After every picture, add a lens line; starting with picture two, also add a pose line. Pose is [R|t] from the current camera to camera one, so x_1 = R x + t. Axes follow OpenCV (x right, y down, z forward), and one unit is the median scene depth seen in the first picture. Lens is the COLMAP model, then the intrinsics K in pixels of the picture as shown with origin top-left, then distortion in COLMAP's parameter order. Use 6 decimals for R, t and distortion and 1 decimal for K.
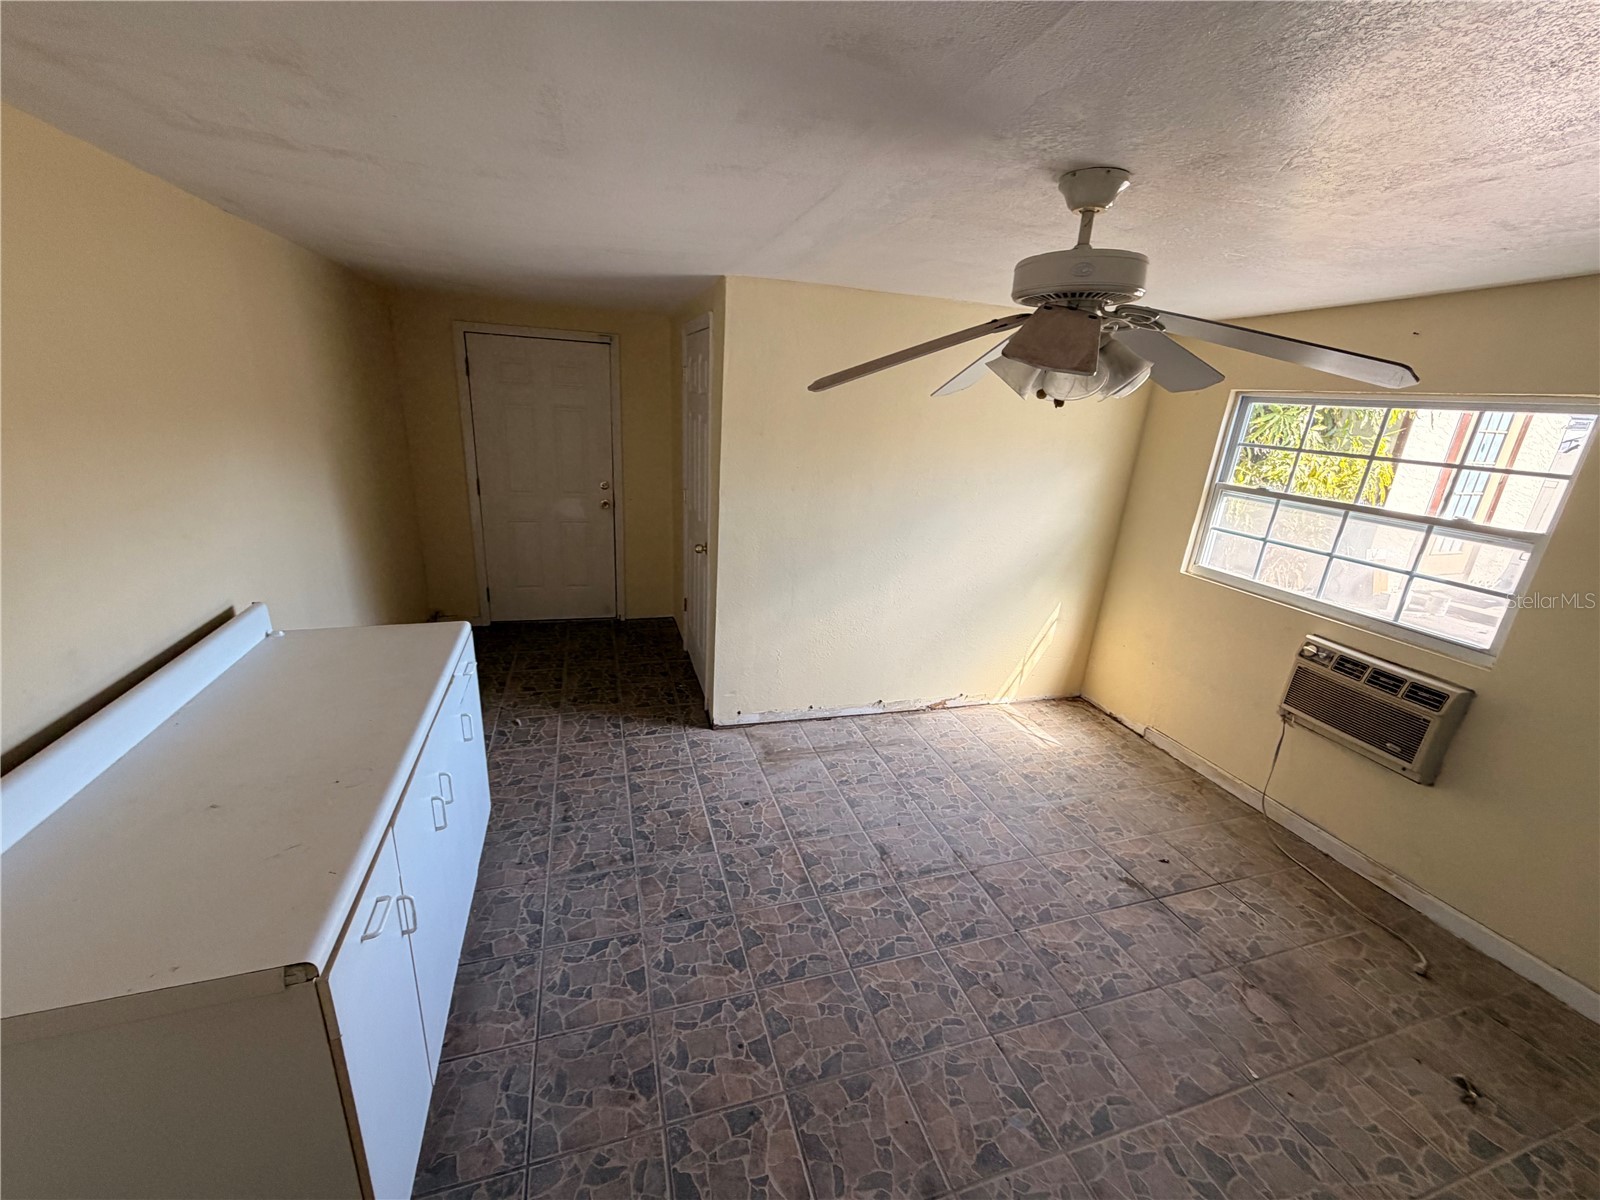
lens RADIAL K [[636.1, 0, 793.0], [0, 636.1, 599.2], [0, 0, 1]] dist [-0.002101, 0.000523]
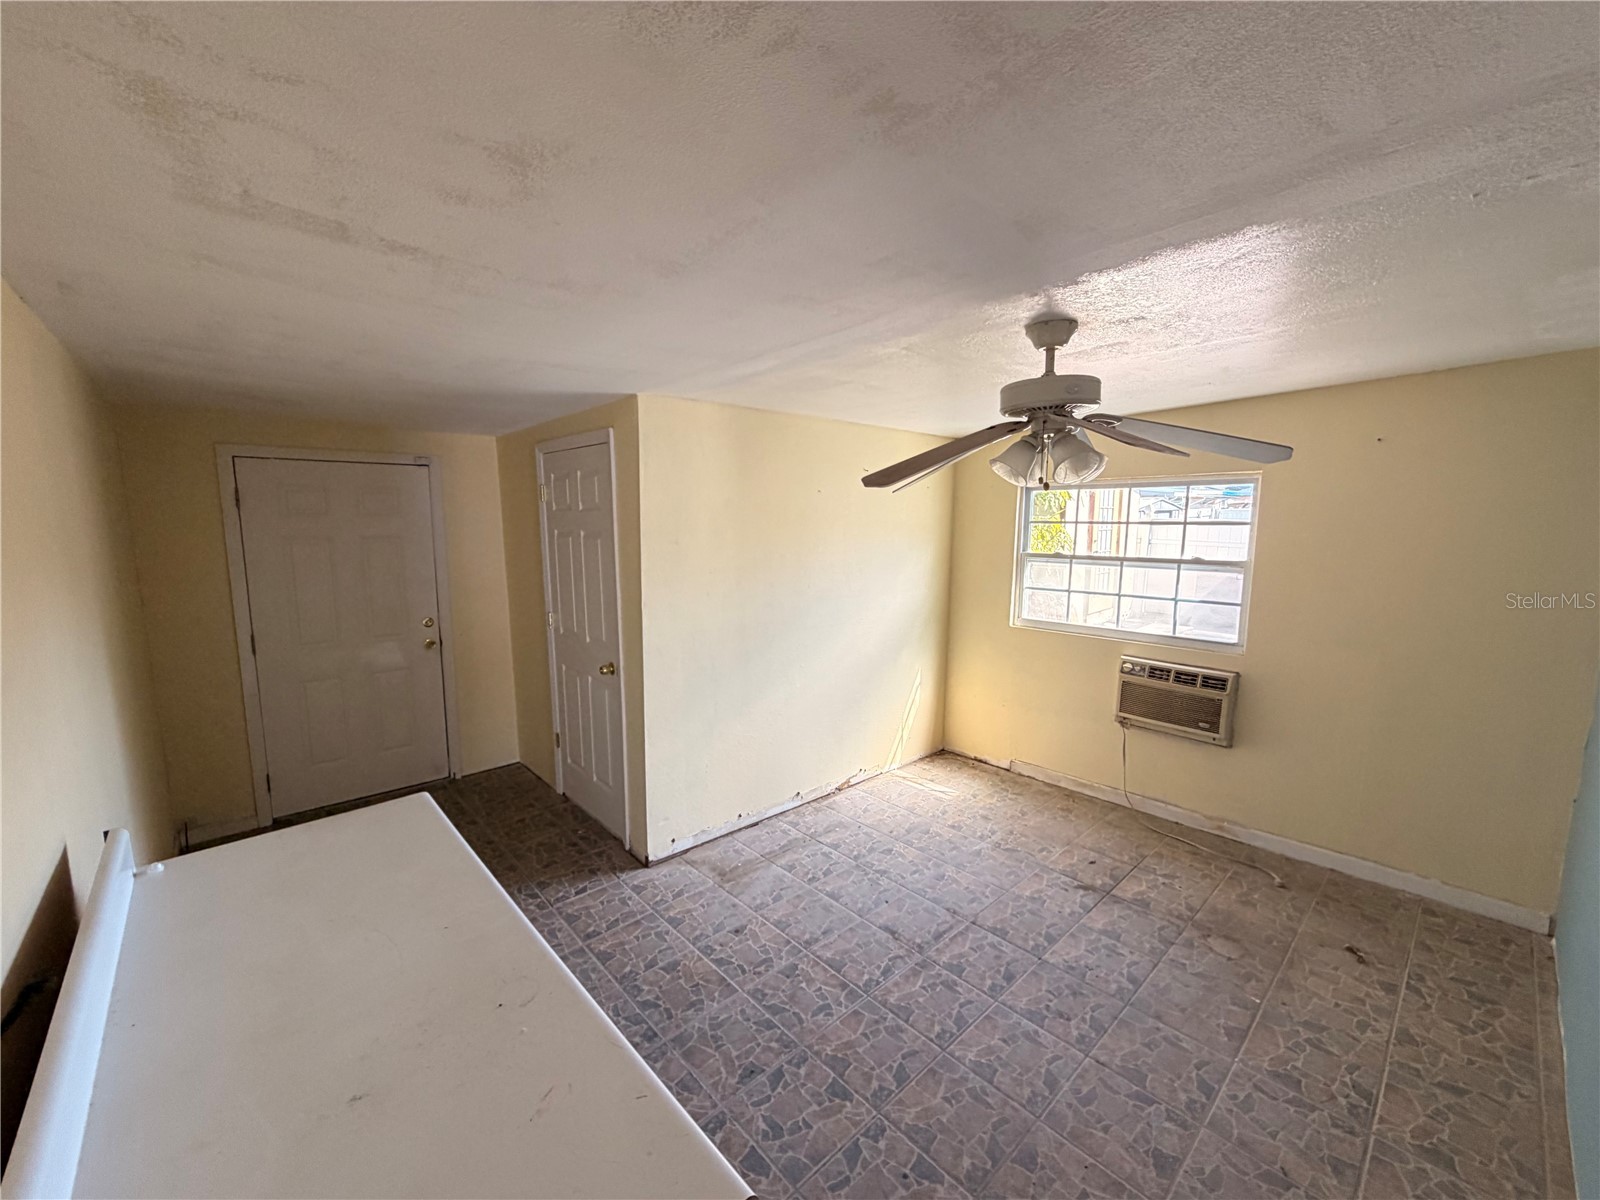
lens RADIAL K [[636.1, 0, 792.4], [0, 636.1, 600.5], [0, 0, 1]] dist [-0.002101, 0.000523]
pose [[0.906080, -0.116124, 0.406858, -0.355001], [0.183545, 0.974287, -0.130679, -0.009901], [-0.381222, 0.193082, 0.904096, 0.053552]]
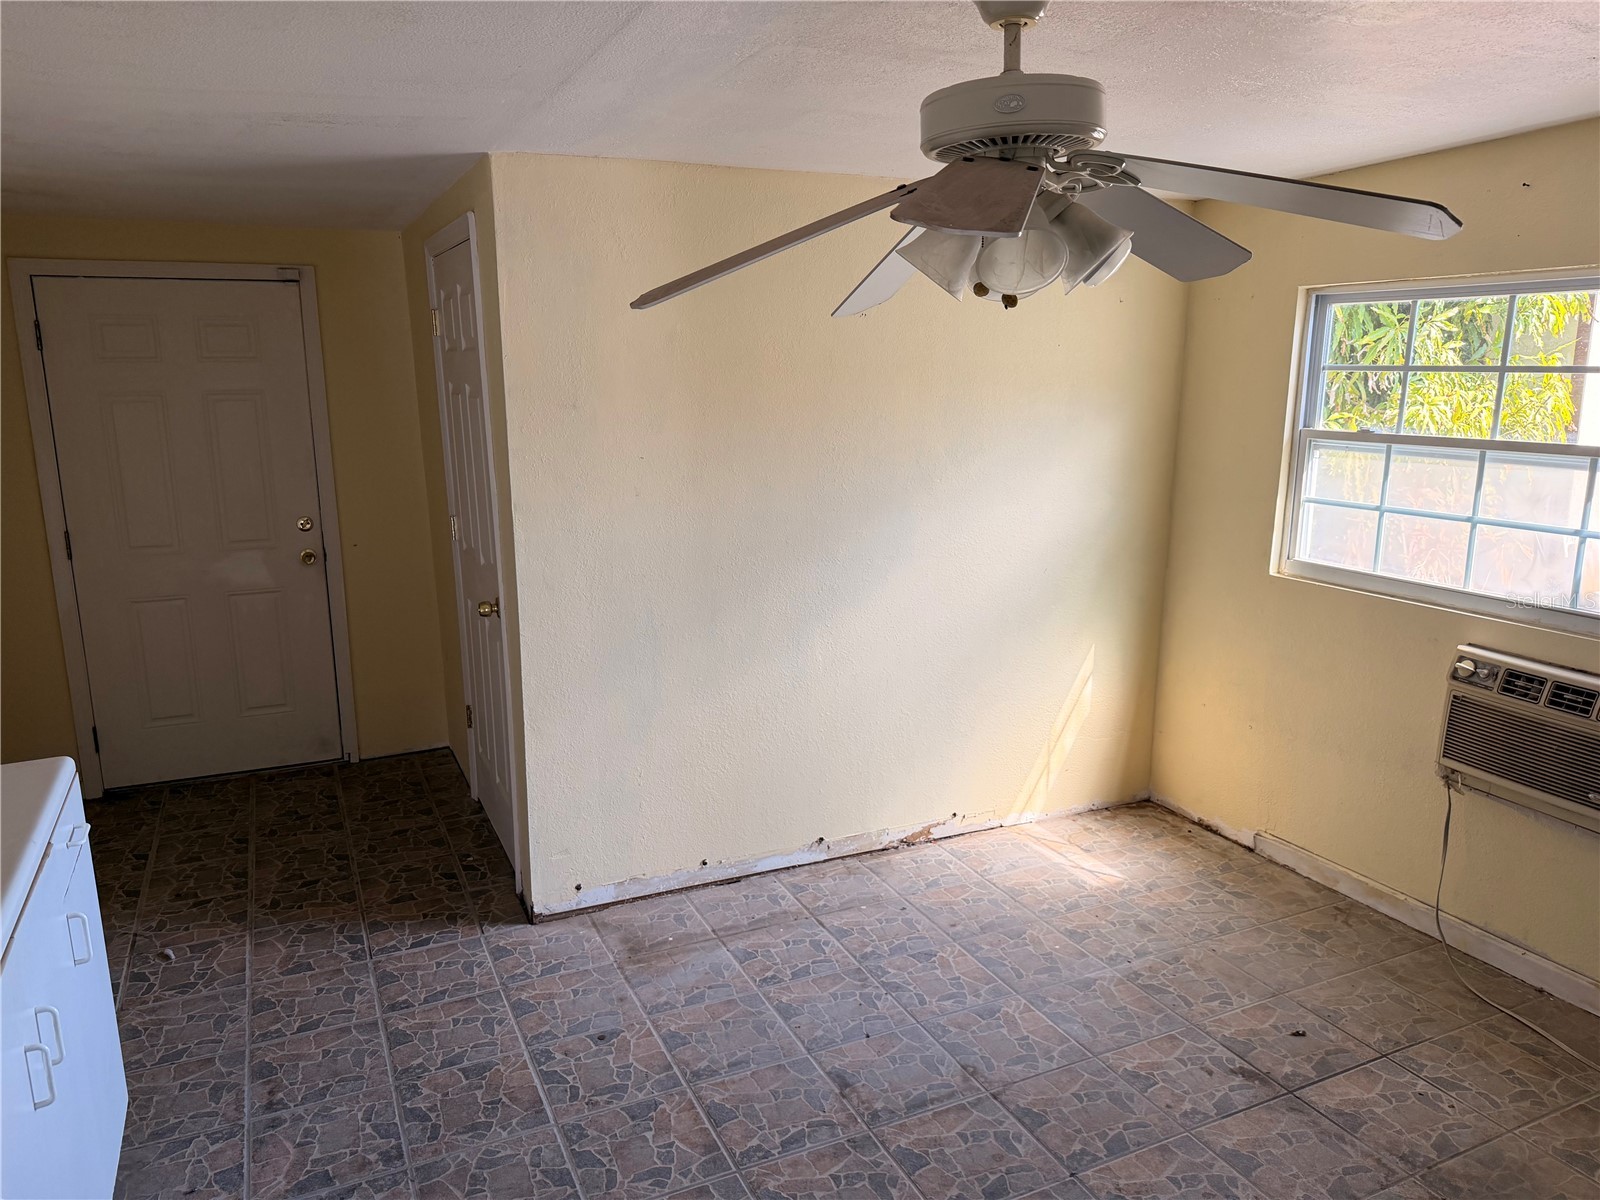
lens RADIAL K [[1126.2, 0, 796.1], [0, 1126.2, 606.4], [0, 0, 1]] dist [0.031237, -0.046686]
pose [[0.988511, -0.093112, 0.119065, 0.016259], [0.104220, 0.990406, -0.090738, 0.055284], [-0.109474, 0.102105, 0.988732, -0.066983]]
